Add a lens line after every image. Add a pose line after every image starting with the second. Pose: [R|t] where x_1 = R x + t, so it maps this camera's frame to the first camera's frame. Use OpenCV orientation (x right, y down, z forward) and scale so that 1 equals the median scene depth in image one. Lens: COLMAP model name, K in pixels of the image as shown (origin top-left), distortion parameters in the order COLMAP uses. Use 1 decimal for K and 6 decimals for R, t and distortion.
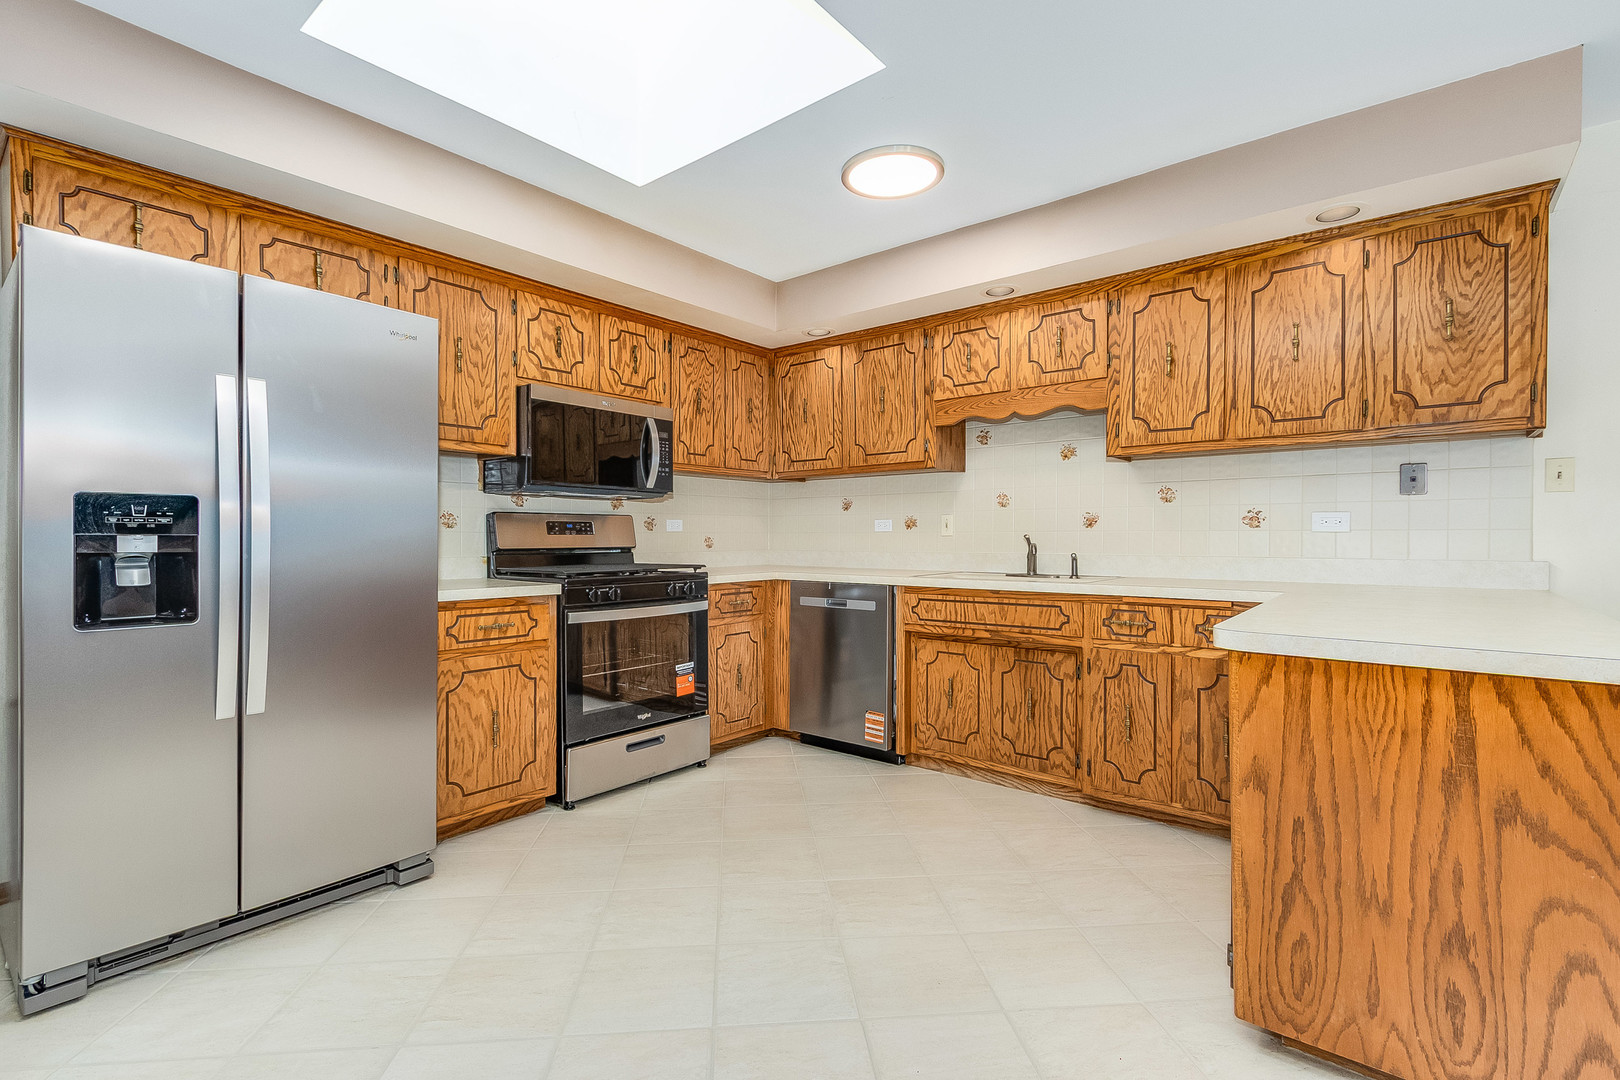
lens RADIAL K [[741.7, 0, 808.6], [0, 741.7, 540.9], [0, 0, 1]] dist [0.007788, -0.002374]
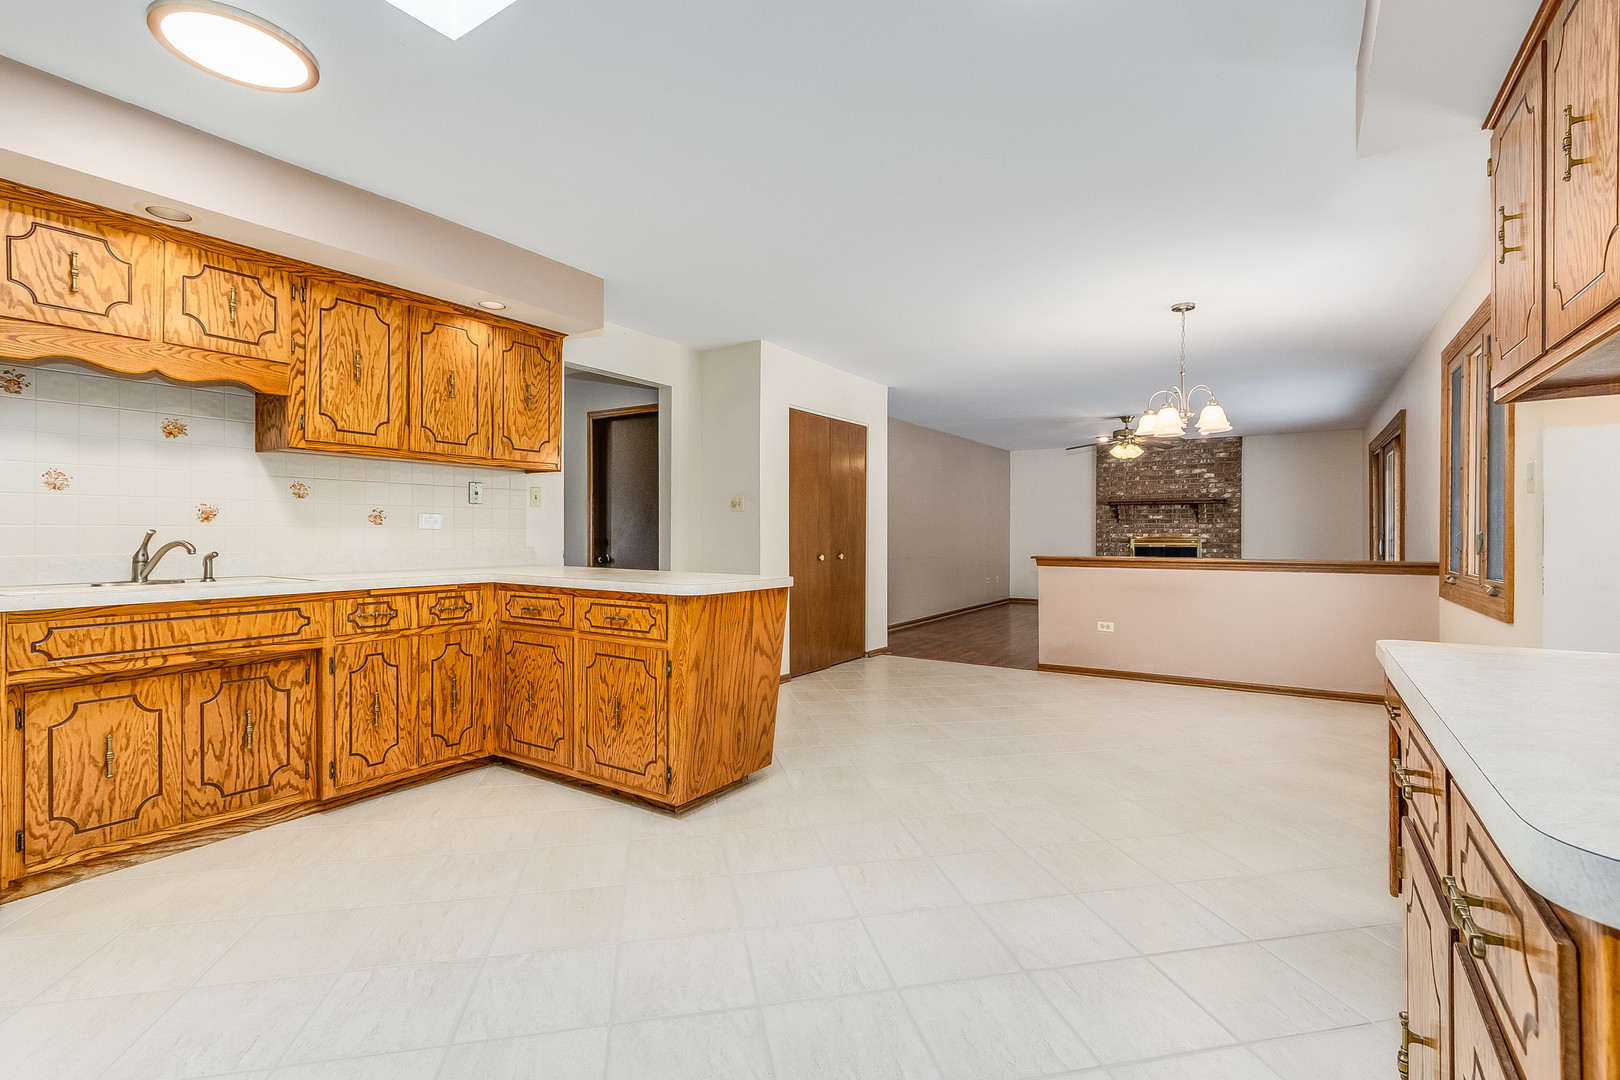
lens RADIAL K [[741.7, 0, 797.3], [0, 741.7, 537.1], [0, 0, 1]] dist [0.007788, -0.002374]
pose [[-0.100261, -0.005304, 0.994947, -0.632053], [0.004822, 0.999971, 0.005816, -0.002492], [-0.994949, 0.005381, -0.100233, 0.472013]]
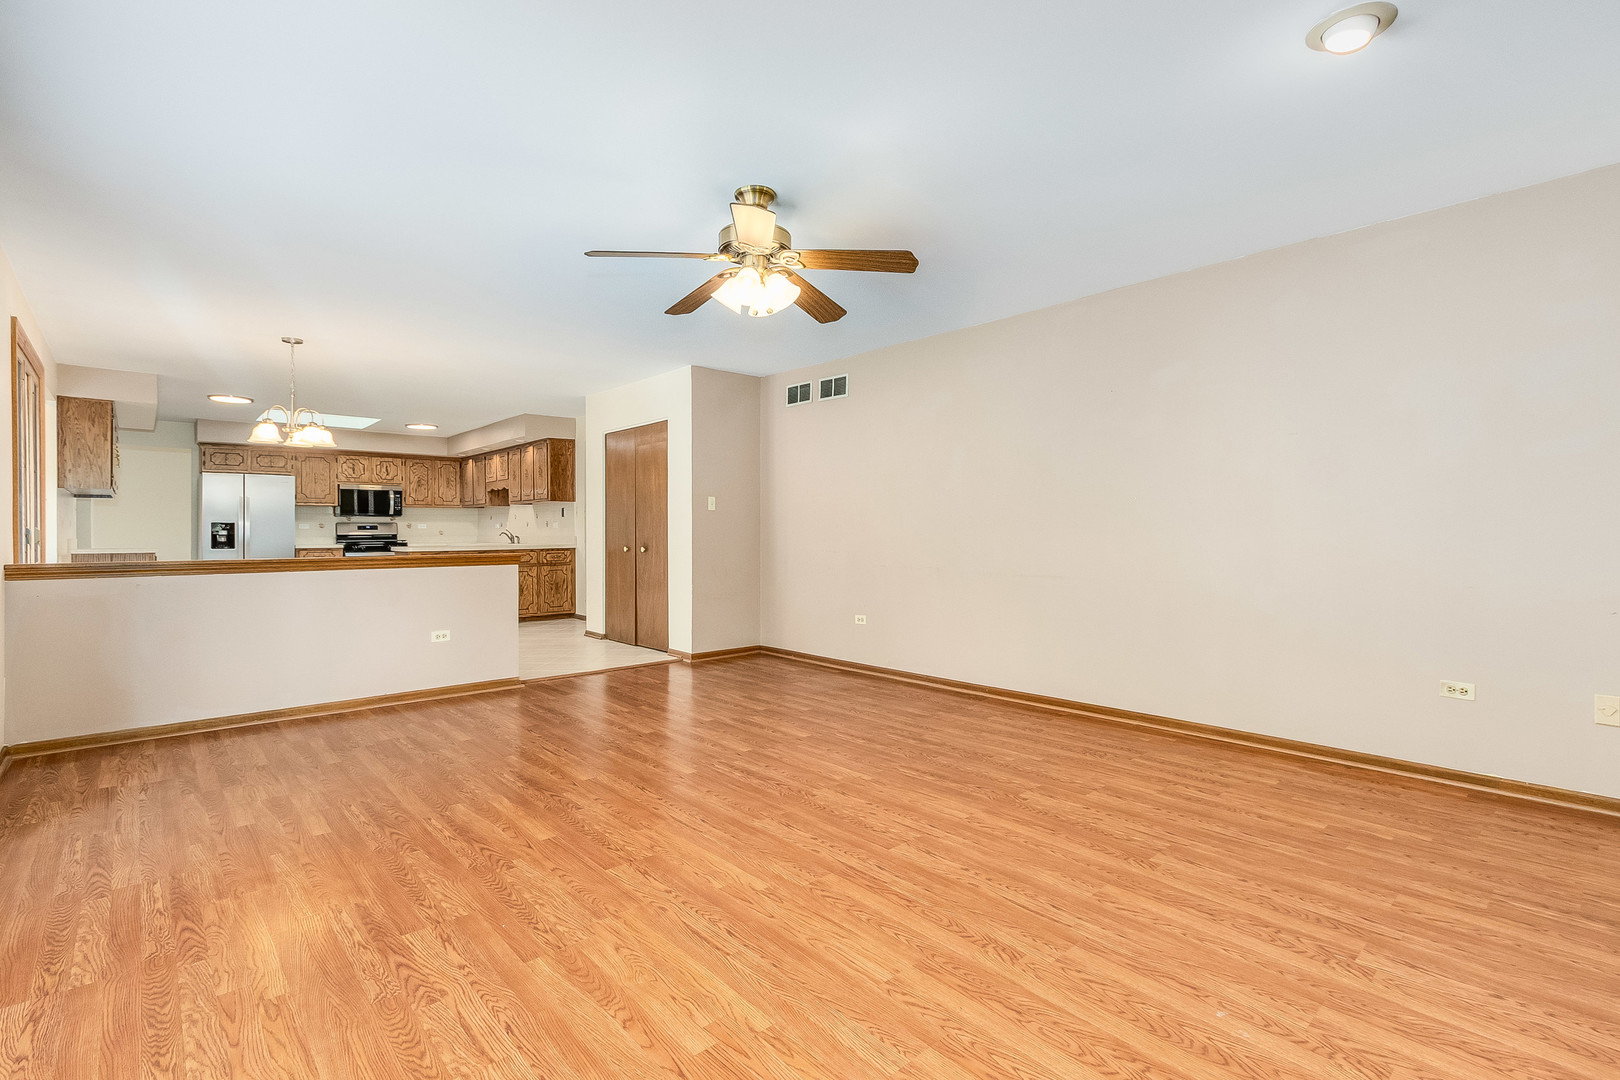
lens RADIAL K [[741.7, 0, 805.3], [0, 741.7, 532.6], [0, 0, 1]] dist [0.007788, -0.002374]
pose [[0.988320, -0.003807, -0.152342, 2.197989], [0.003271, 0.999988, -0.003768, 0.022073], [0.152355, 0.003226, 0.988321, -1.970649]]
